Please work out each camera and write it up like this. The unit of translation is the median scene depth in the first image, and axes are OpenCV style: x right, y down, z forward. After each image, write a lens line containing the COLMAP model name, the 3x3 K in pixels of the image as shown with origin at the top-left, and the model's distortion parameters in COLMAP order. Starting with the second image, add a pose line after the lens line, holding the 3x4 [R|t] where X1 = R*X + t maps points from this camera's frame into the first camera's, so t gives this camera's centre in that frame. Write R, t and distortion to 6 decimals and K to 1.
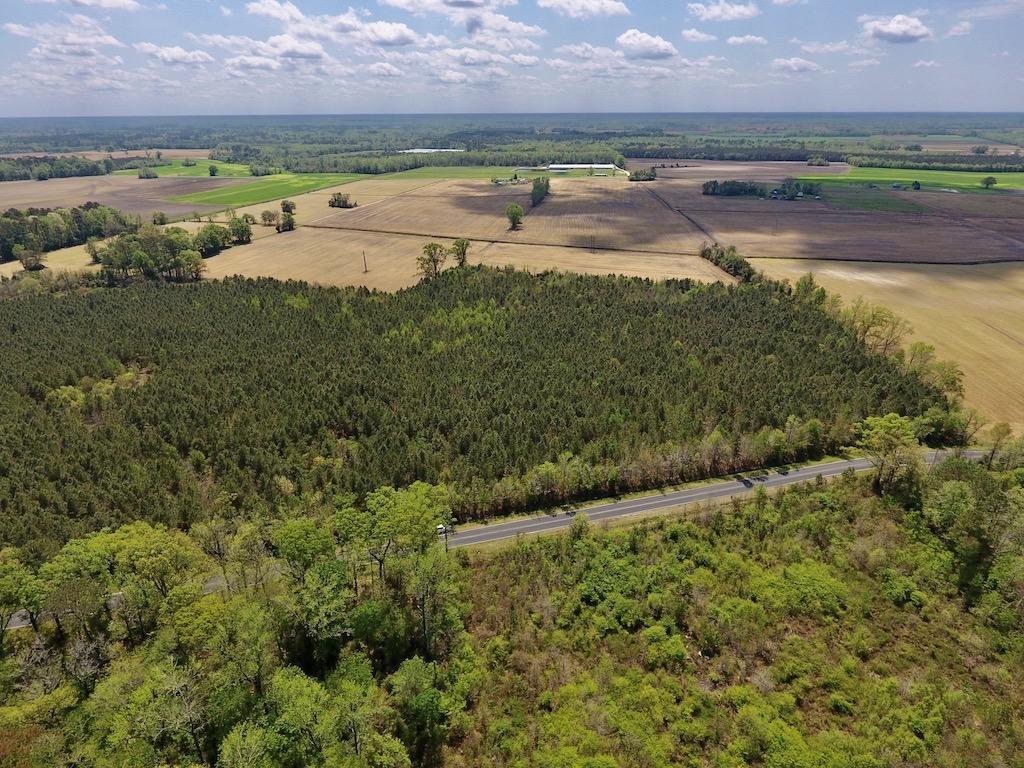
lens RADIAL K [[599.8, 0, 502.4], [0, 599.8, 386.6], [0, 0, 1]] dist [-0.003267, 0.000353]
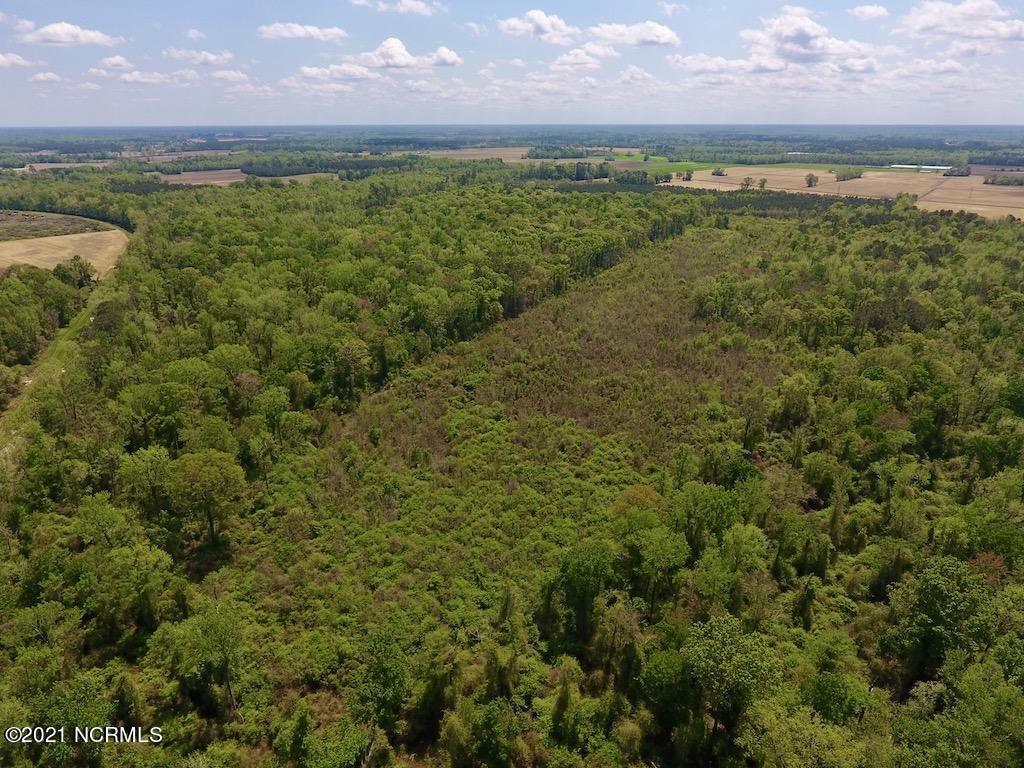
lens RADIAL K [[599.8, 0, 498.3], [0, 599.8, 368.8], [0, 0, 1]] dist [-0.003267, 0.000353]
pose [[0.817438, 0.223991, -0.530682, 0.182484], [-0.244497, 0.969108, 0.032430, 0.240975], [0.521552, 0.103241, 0.846950, -0.532987]]
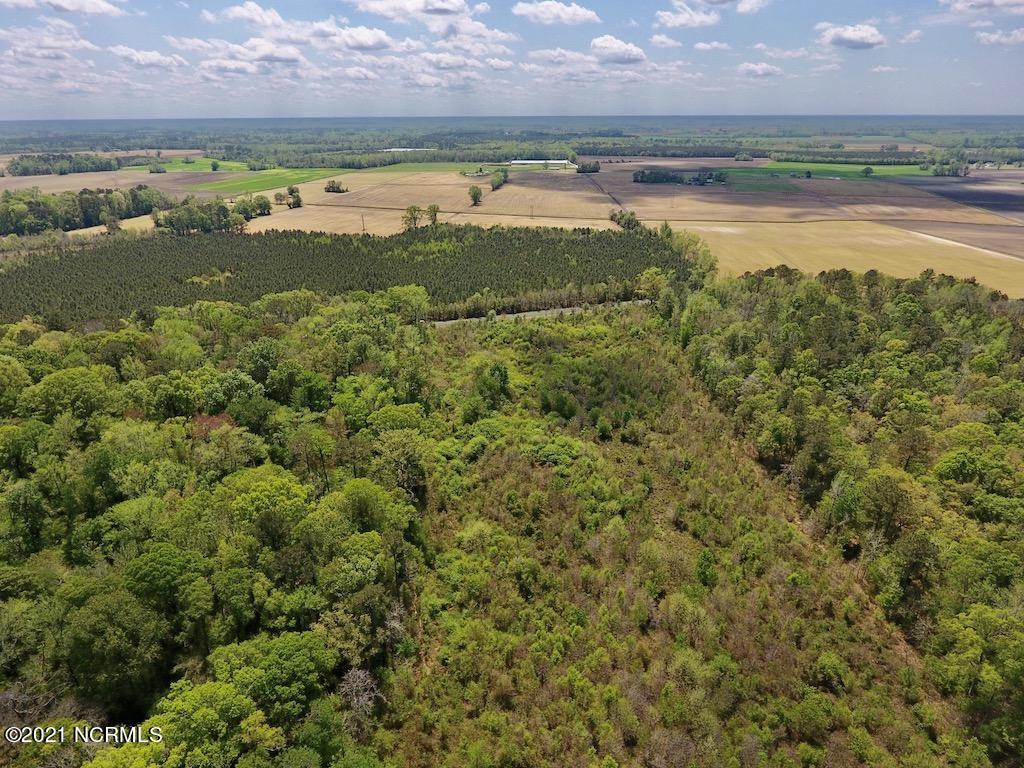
lens RADIAL K [[599.8, 0, 499.1], [0, 599.8, 382.5], [0, 0, 1]] dist [-0.003267, 0.000353]
pose [[0.999390, -0.014007, 0.031991, 0.012516], [0.014334, 0.999847, -0.010007, 0.068387], [-0.031845, 0.010460, 0.999438, -0.146617]]
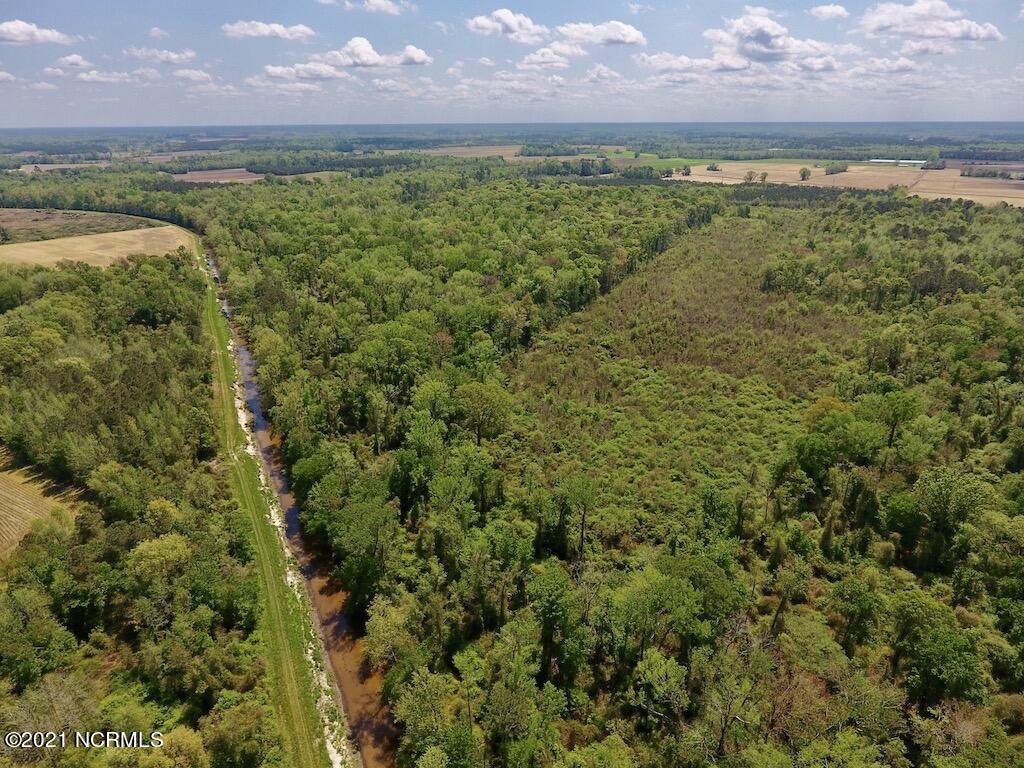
lens RADIAL K [[599.8, 0, 499.9], [0, 599.8, 365.7], [0, 0, 1]] dist [-0.003267, 0.000353]
pose [[0.844771, 0.203963, -0.494733, 0.147087], [-0.223812, 0.974436, 0.019564, 0.271848], [0.486076, 0.094200, 0.868825, -0.598808]]
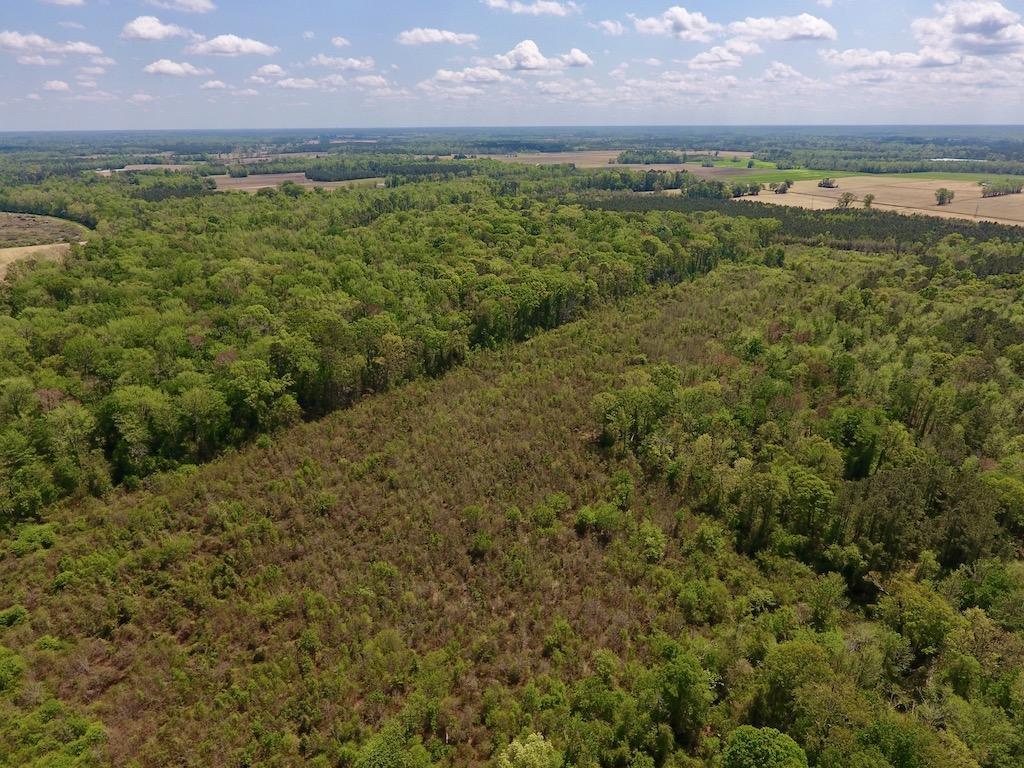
lens RADIAL K [[599.8, 0, 497.0], [0, 599.8, 377.5], [0, 0, 1]] dist [-0.003267, 0.000353]
pose [[0.688894, 0.284449, -0.666719, 0.195022], [-0.302343, 0.948714, 0.092361, 0.171172], [0.658798, 0.137951, 0.739564, -0.380502]]
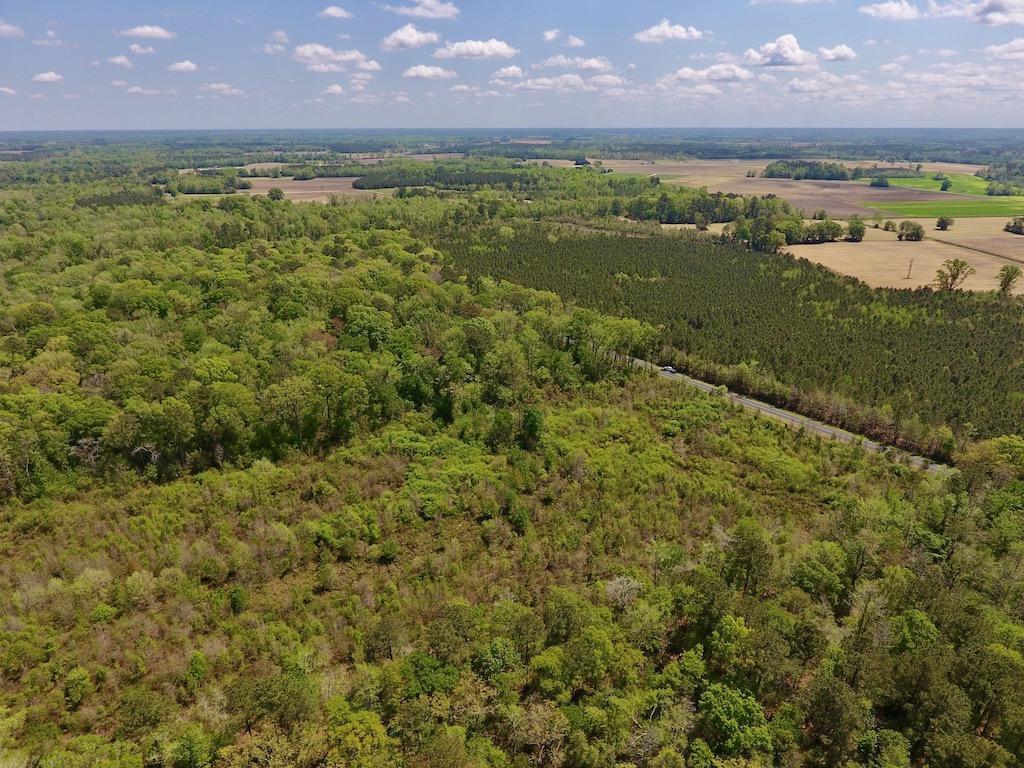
lens RADIAL K [[599.8, 0, 498.4], [0, 599.8, 383.2], [0, 0, 1]] dist [-0.003267, 0.000353]
pose [[0.402289, 0.367813, -0.838378, 0.176638], [-0.384884, 0.898838, 0.209655, 0.014734], [0.830679, 0.238336, 0.503158, -0.045687]]
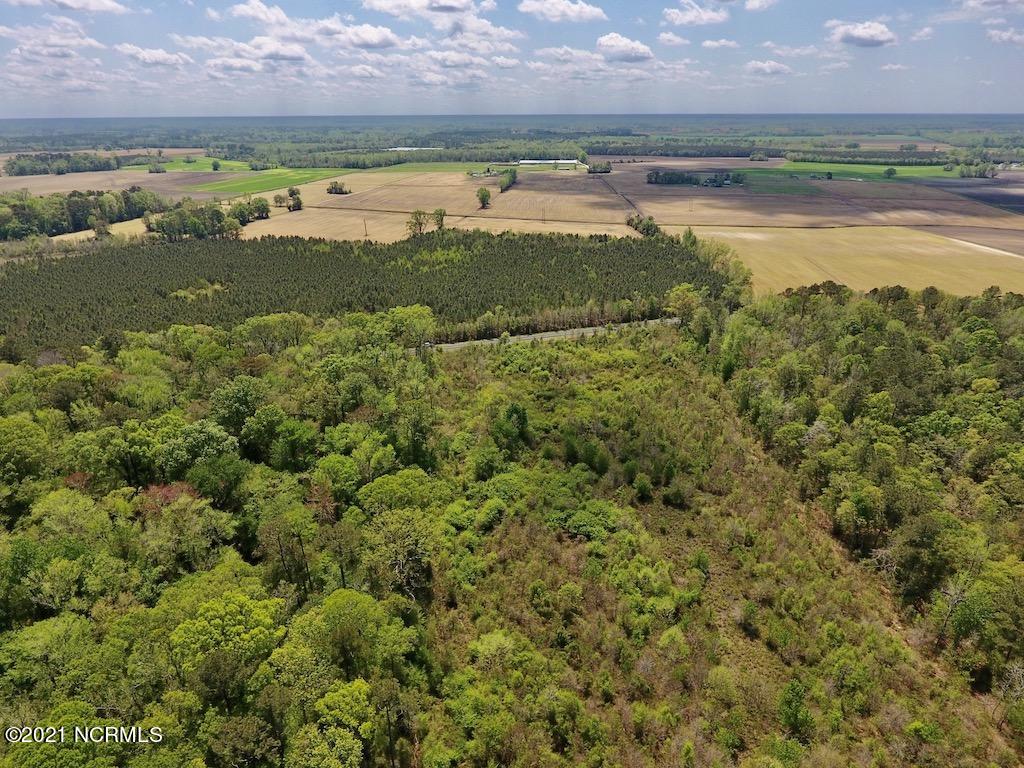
lens RADIAL K [[599.8, 0, 500.1], [0, 599.8, 383.1], [0, 0, 1]] dist [-0.003267, 0.000353]
pose [[0.999634, -0.010634, 0.024857, 0.009904], [0.010810, 0.999917, -0.006973, 0.054363], [-0.024781, 0.007239, 0.999667, -0.116368]]
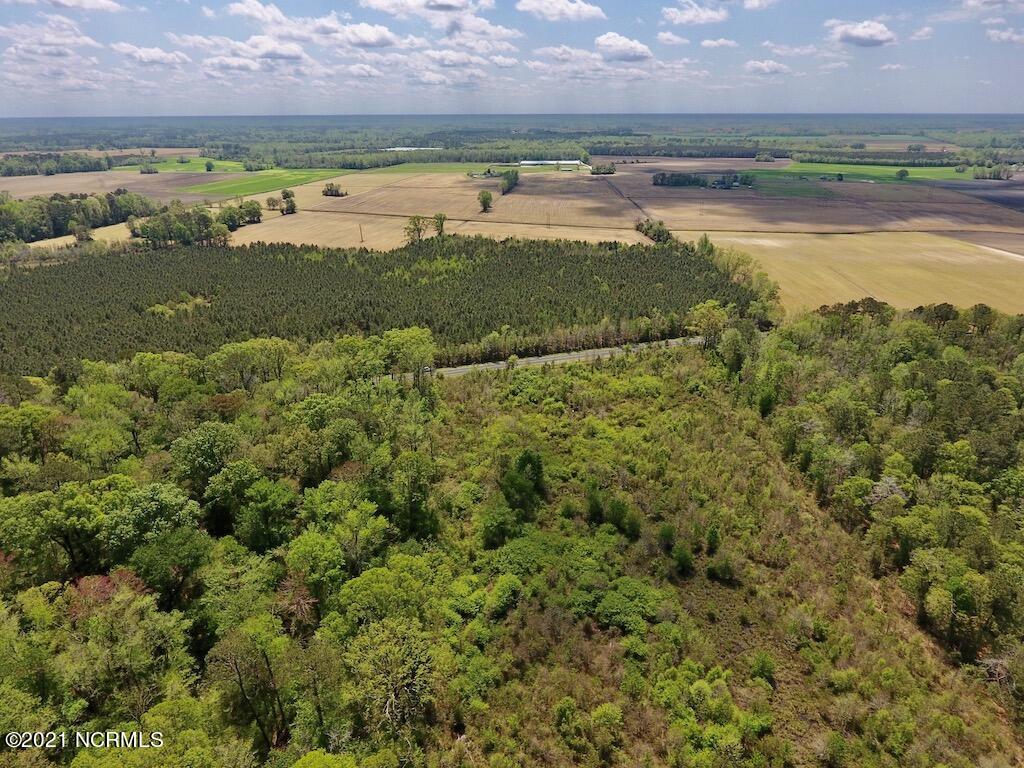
lens RADIAL K [[599.8, 0, 500.6], [0, 599.8, 383.4], [0, 0, 1]] dist [-0.003267, 0.000353]
pose [[0.999560, -0.011026, 0.027549, 0.007394], [0.011190, 0.999921, -0.005795, 0.042606], [-0.027483, 0.006101, 0.999604, -0.090889]]
